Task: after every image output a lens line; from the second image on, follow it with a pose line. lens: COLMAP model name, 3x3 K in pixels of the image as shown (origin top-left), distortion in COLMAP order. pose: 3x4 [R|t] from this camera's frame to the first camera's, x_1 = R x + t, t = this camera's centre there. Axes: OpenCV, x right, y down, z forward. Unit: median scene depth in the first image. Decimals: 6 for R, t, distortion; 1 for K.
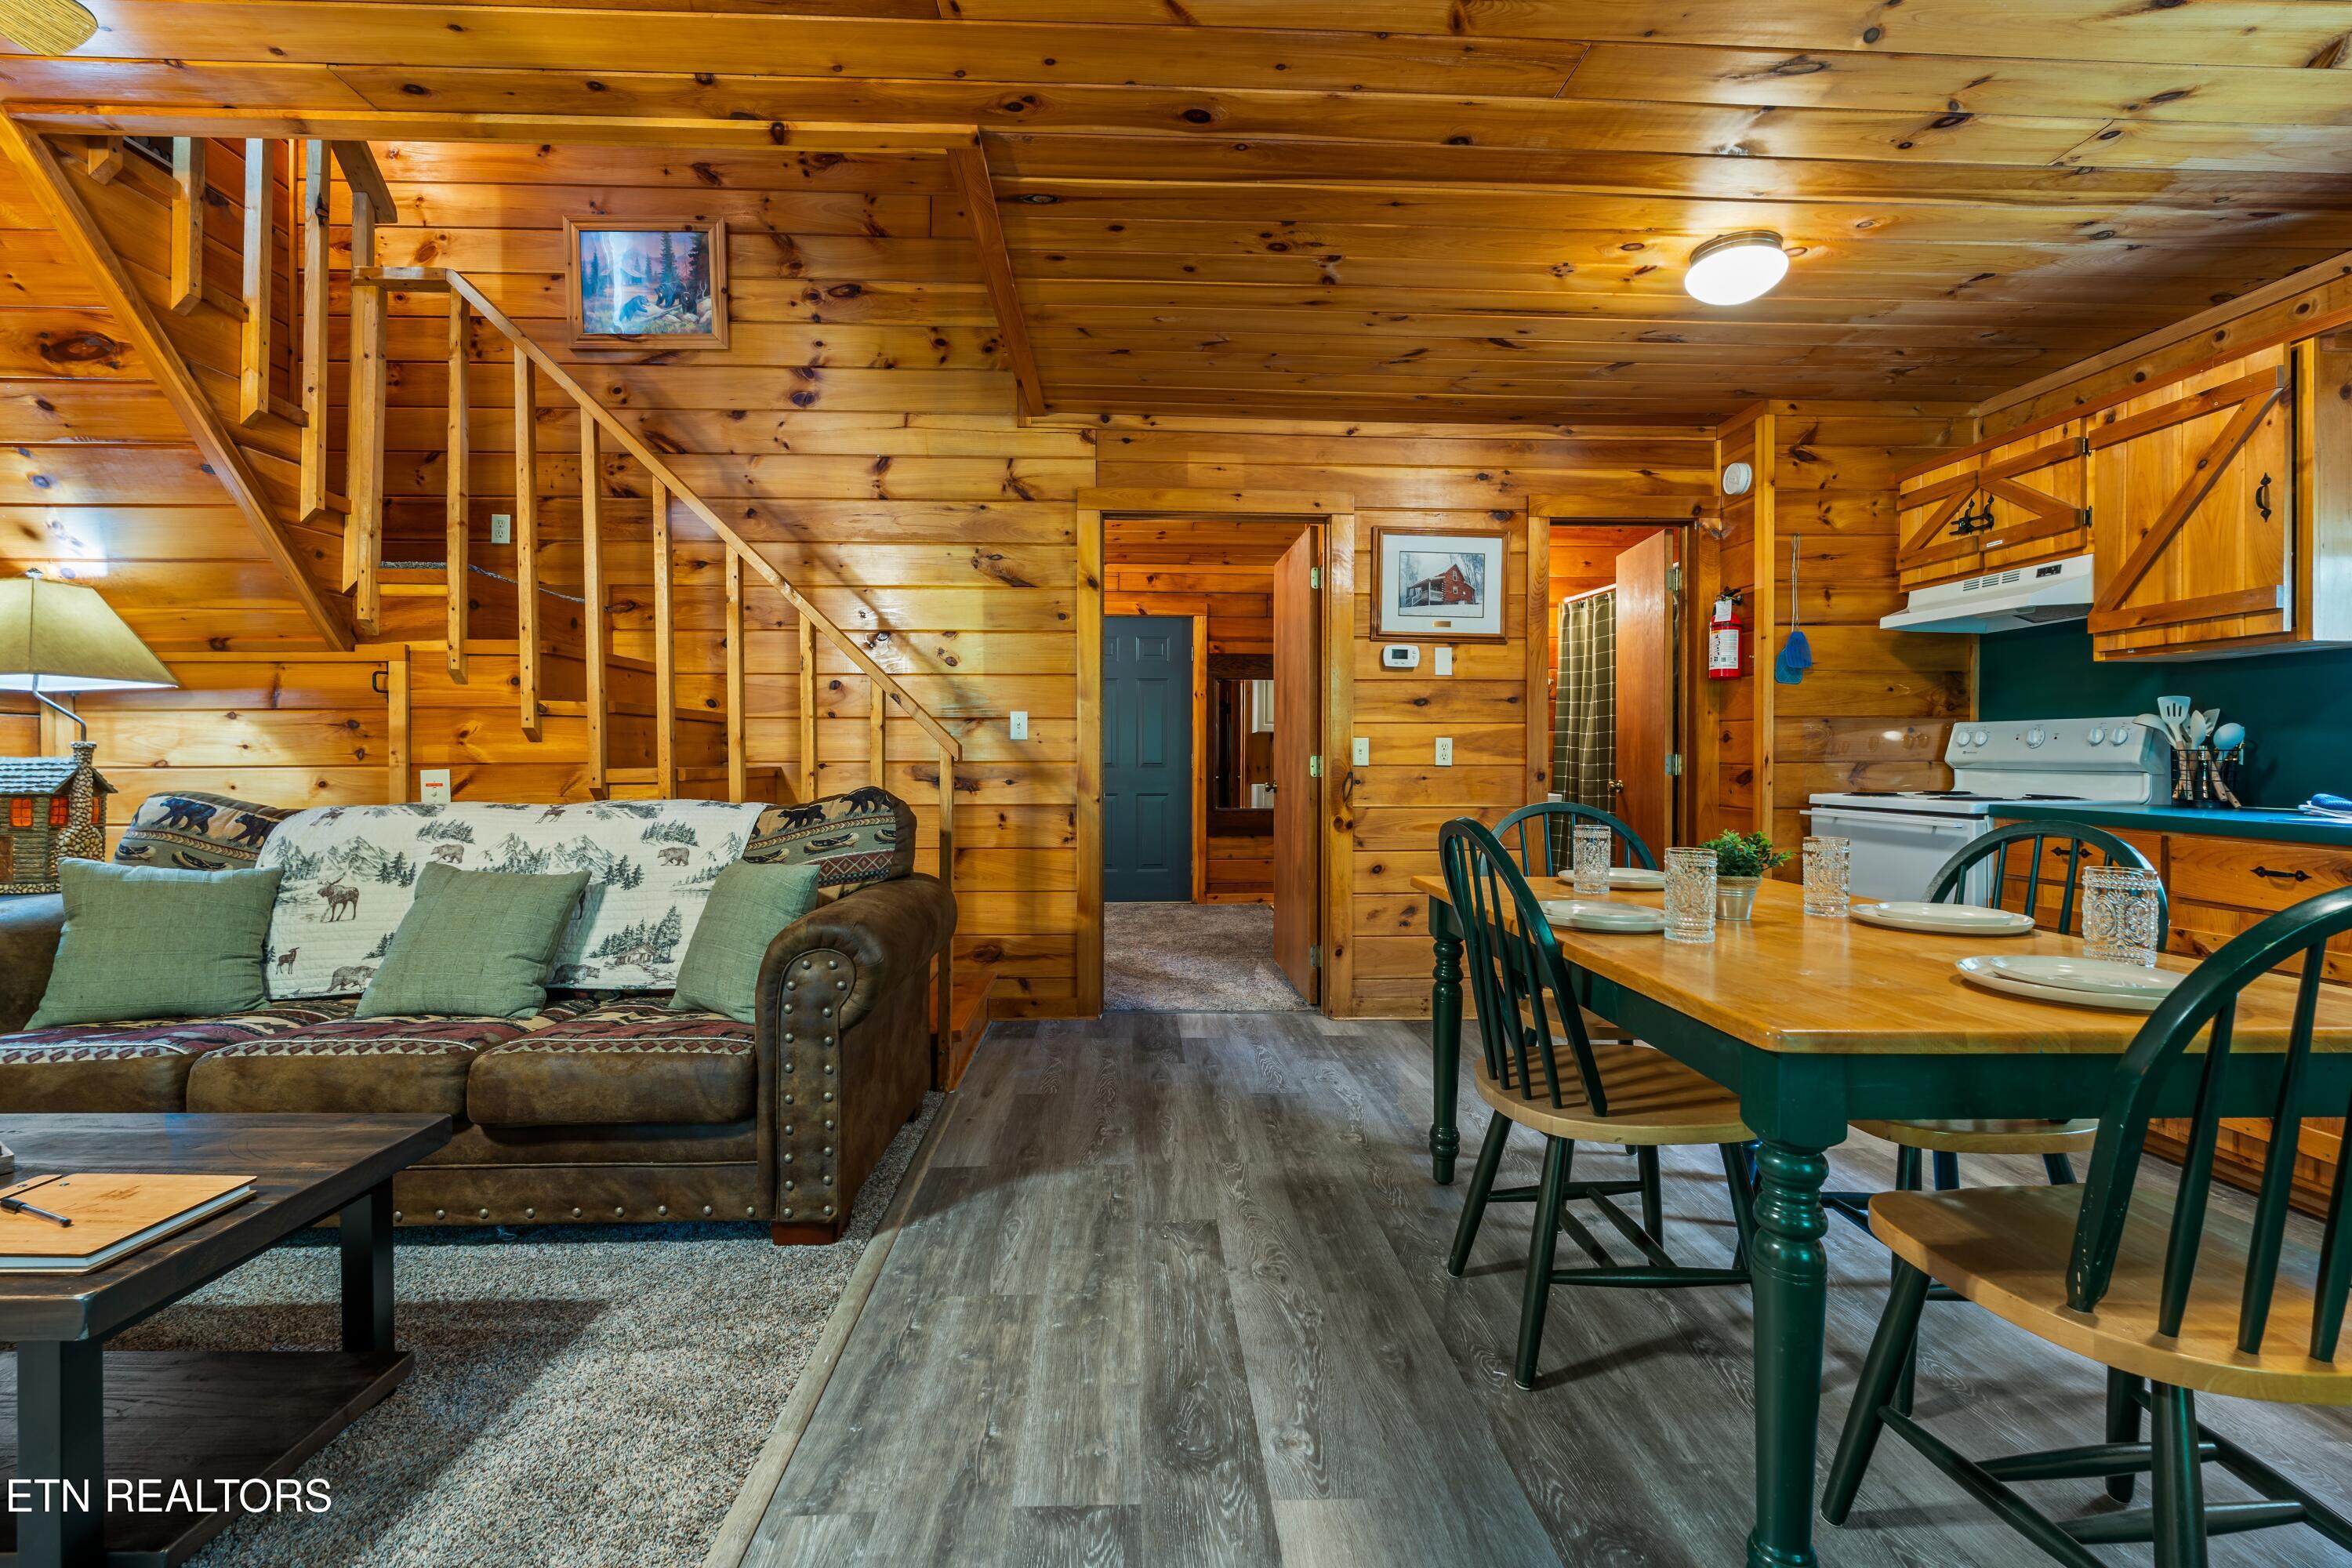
lens RADIAL K [[1042.3, 0, 1172.1], [0, 1042.3, 762.9], [0, 0, 1]] dist [-0.003215, -0.000464]
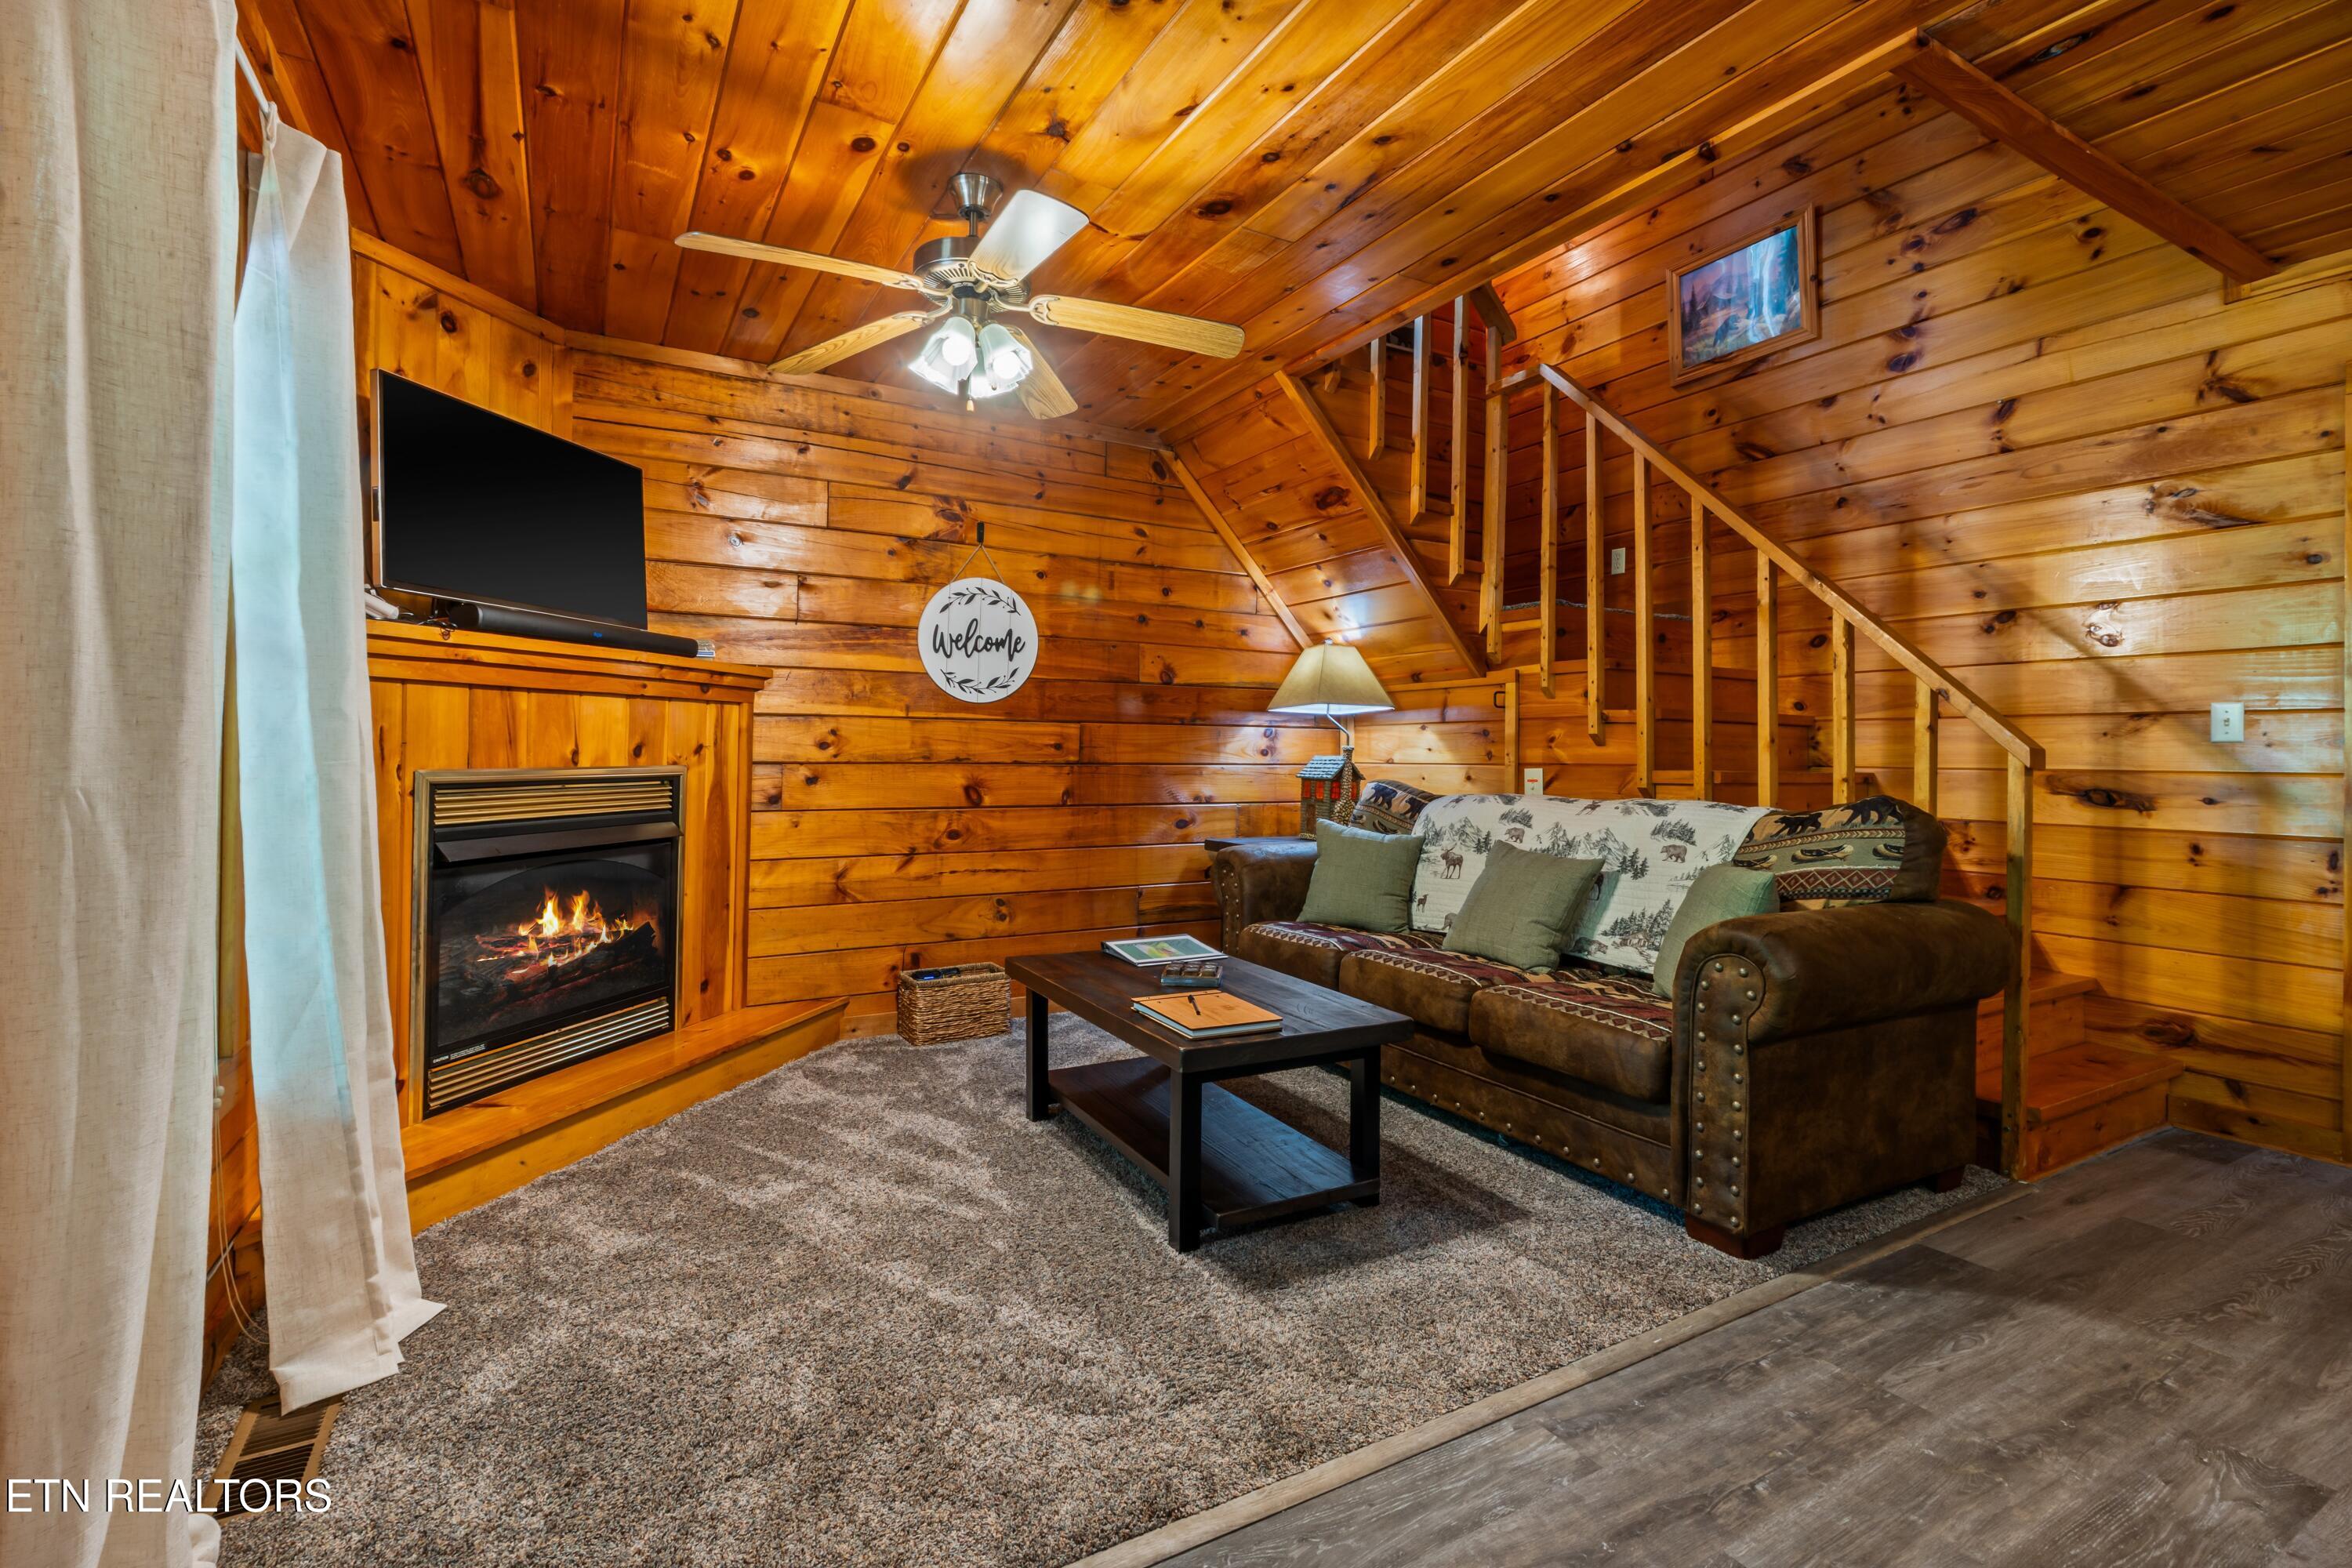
lens RADIAL K [[1049.3, 0, 1176.9], [0, 1049.3, 751.4], [0, 0, 1]] dist [-0.000415, -0.000141]
pose [[0.458046, 0.002693, -0.888925, 0.203856], [-0.016799, 0.999843, -0.005627, 0.000352], [0.888770, 0.017511, 0.458019, 0.047166]]
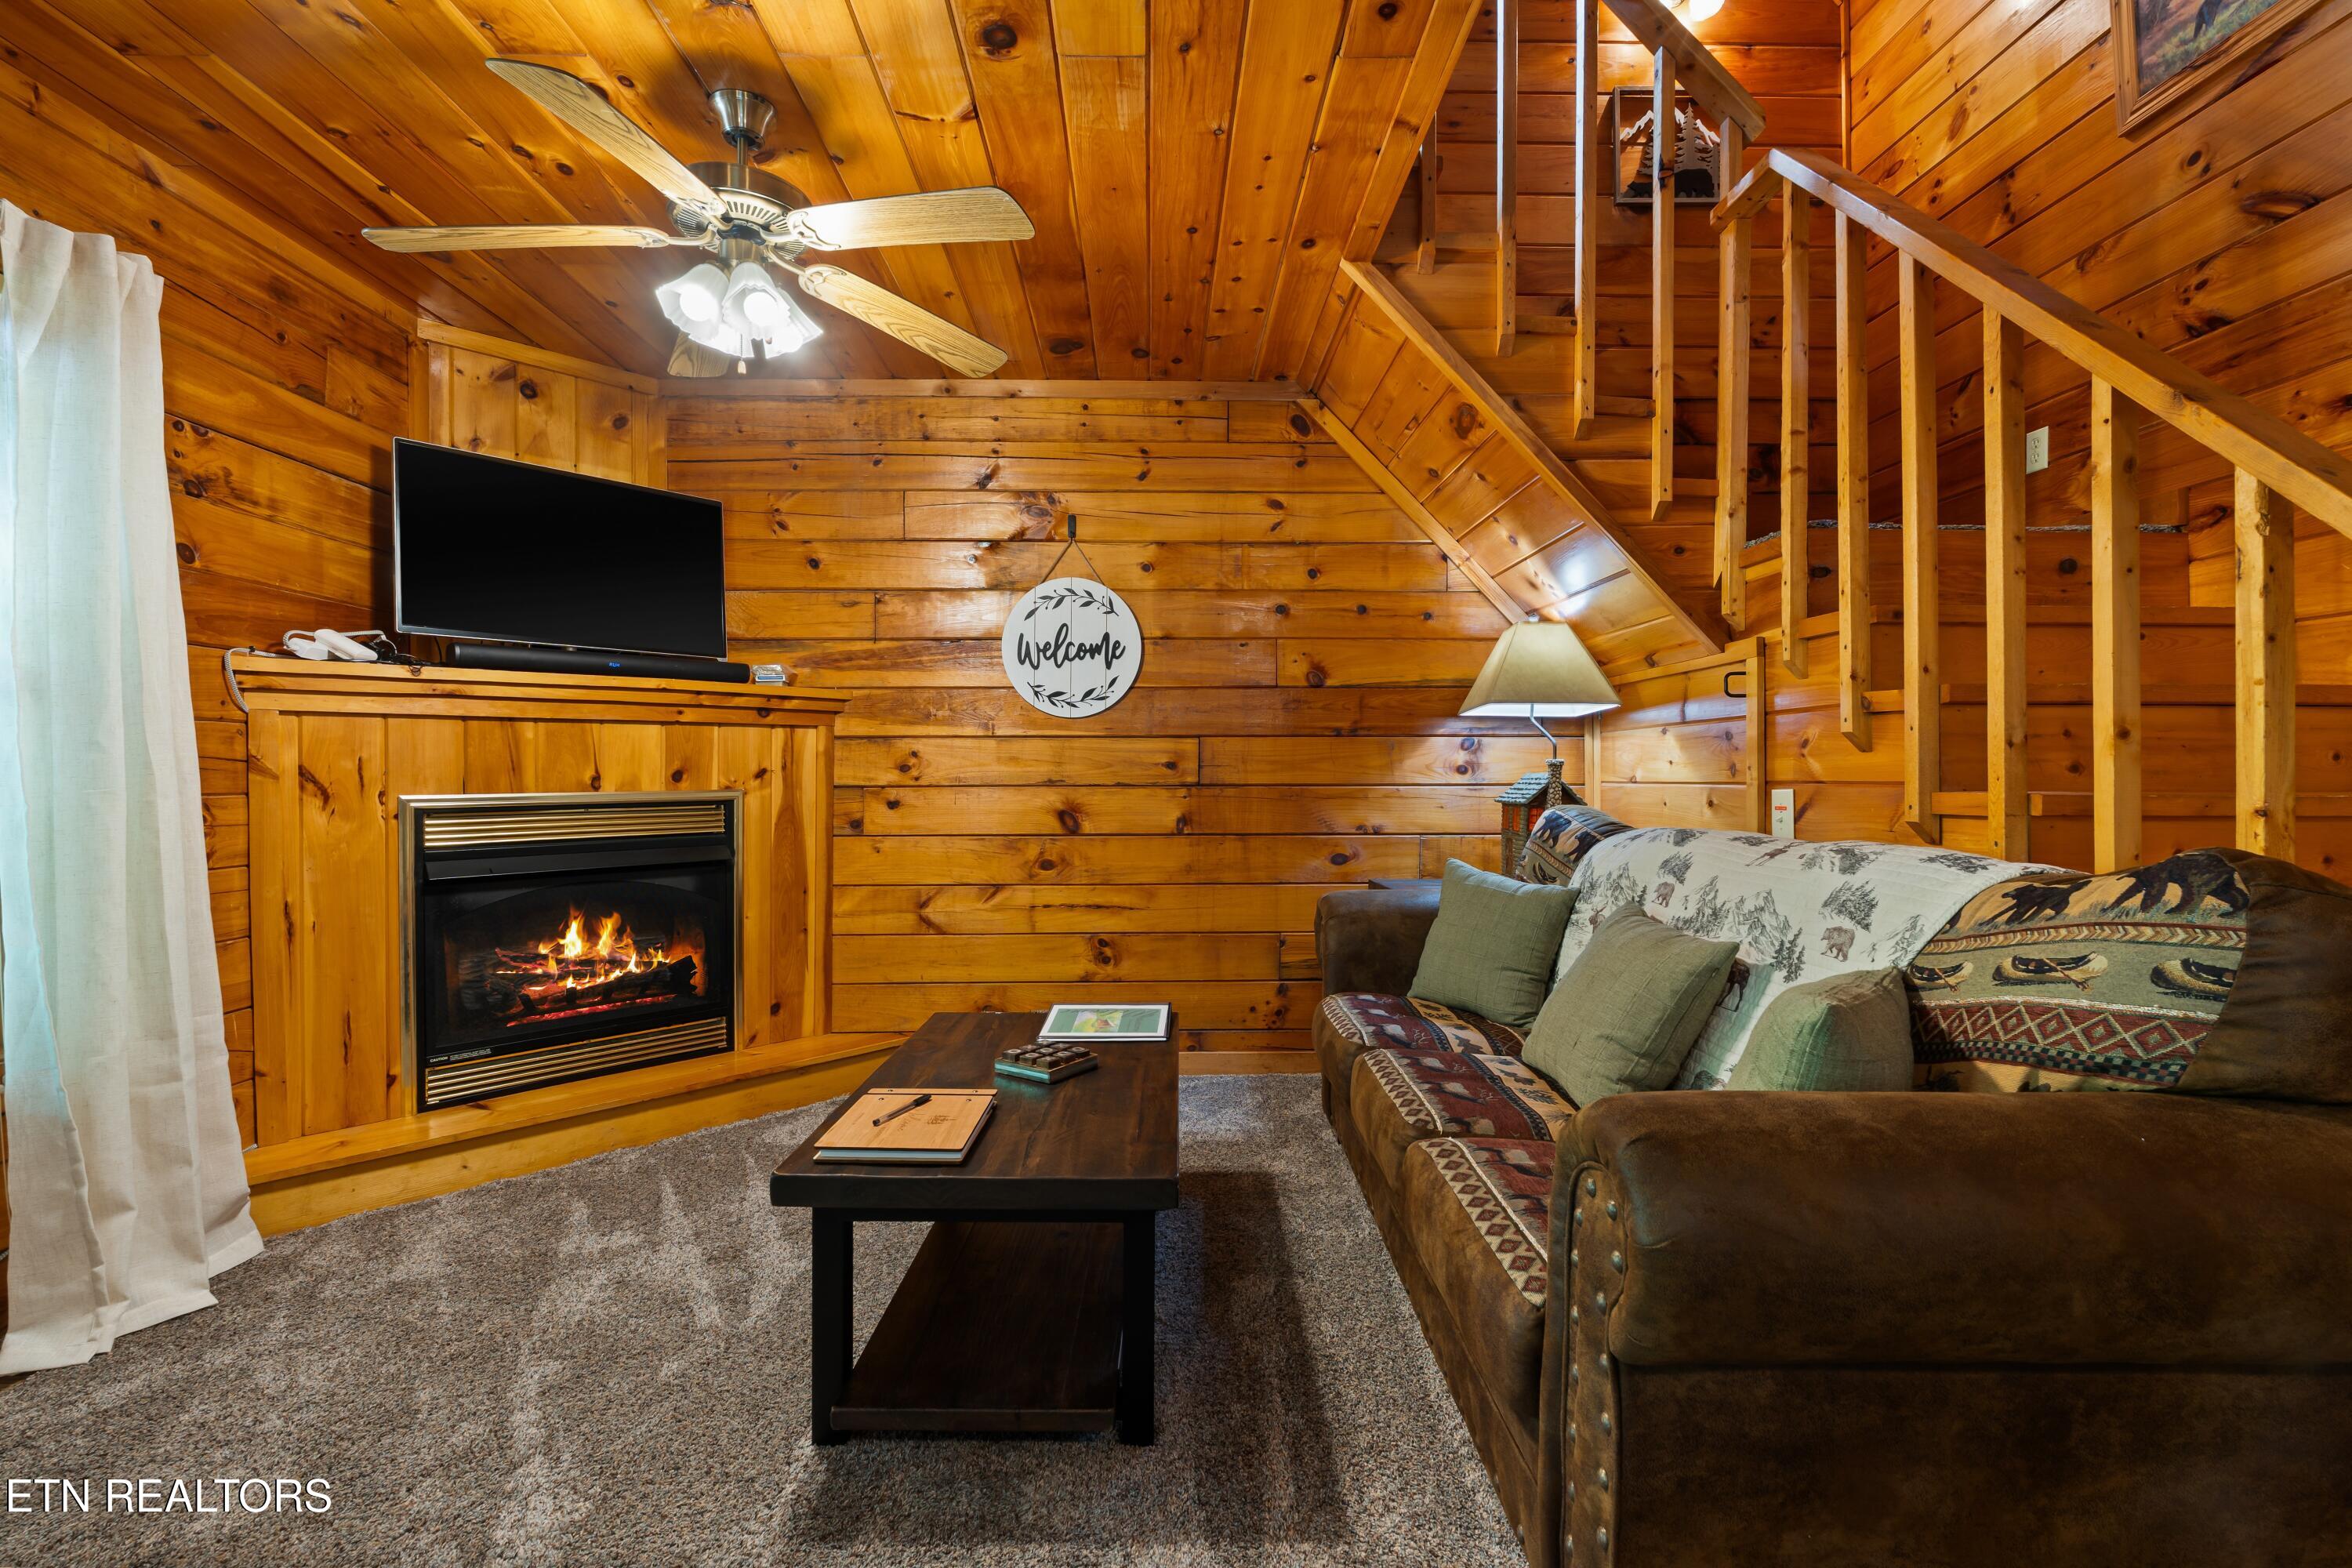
lens RADIAL K [[1055.6, 0, 1176.0], [0, 1055.6, 784.0], [0, 0, 1]] dist [-0.002719, 0.000497]
pose [[-0.019672, 0.010903, -0.999747, 0.105189], [-0.005981, 0.999921, 0.011022, -0.003432], [0.999789, 0.006196, -0.019606, 0.537318]]
